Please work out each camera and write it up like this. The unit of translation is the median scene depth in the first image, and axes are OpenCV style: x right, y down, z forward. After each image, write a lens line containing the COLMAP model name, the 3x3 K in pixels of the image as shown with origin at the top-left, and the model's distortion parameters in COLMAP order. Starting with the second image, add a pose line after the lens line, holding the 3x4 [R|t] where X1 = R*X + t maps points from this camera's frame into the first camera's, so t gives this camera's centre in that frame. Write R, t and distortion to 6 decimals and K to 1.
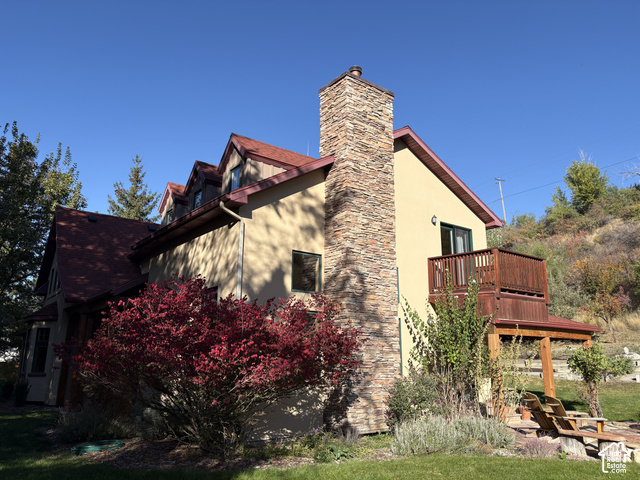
lens RADIAL K [[492.9, 0, 320.2], [0, 492.9, 239.1], [0, 0, 1]] dist [-0.004066, -0.030792]
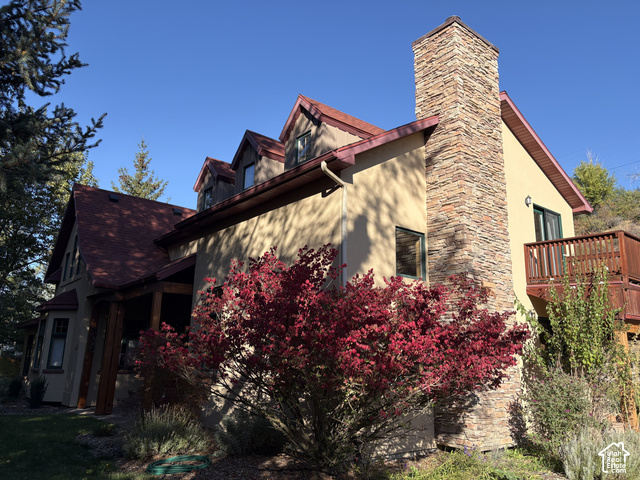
lens RADIAL K [[492.9, 0, 317.8], [0, 492.9, 239.9], [0, 0, 1]] dist [-0.004066, -0.030792]
pose [[0.999497, 0.020765, 0.023951, -0.184271], [-0.020812, 0.999782, 0.001745, 0.042163], [-0.023910, -0.002243, 0.999712, 0.157366]]
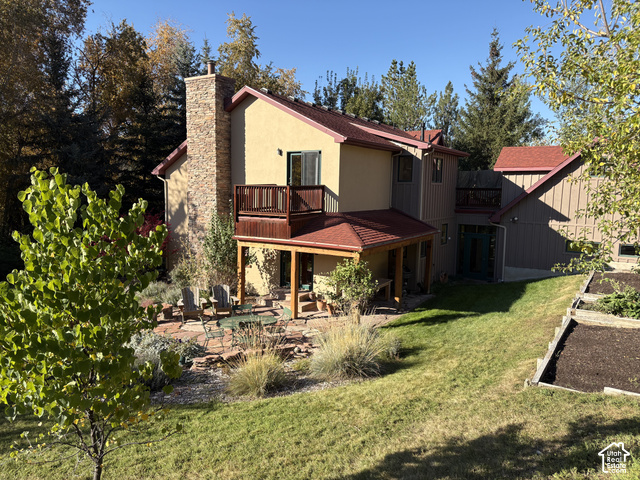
lens RADIAL K [[492.9, 0, 319.3], [0, 492.9, 241.2], [0, 0, 1]] dist [-0.004066, -0.030792]
pose [[0.361122, 0.105603, -0.926520, 1.686930], [0.206829, 0.959750, 0.190004, -0.043211], [0.909293, -0.260245, 0.324745, 0.714261]]
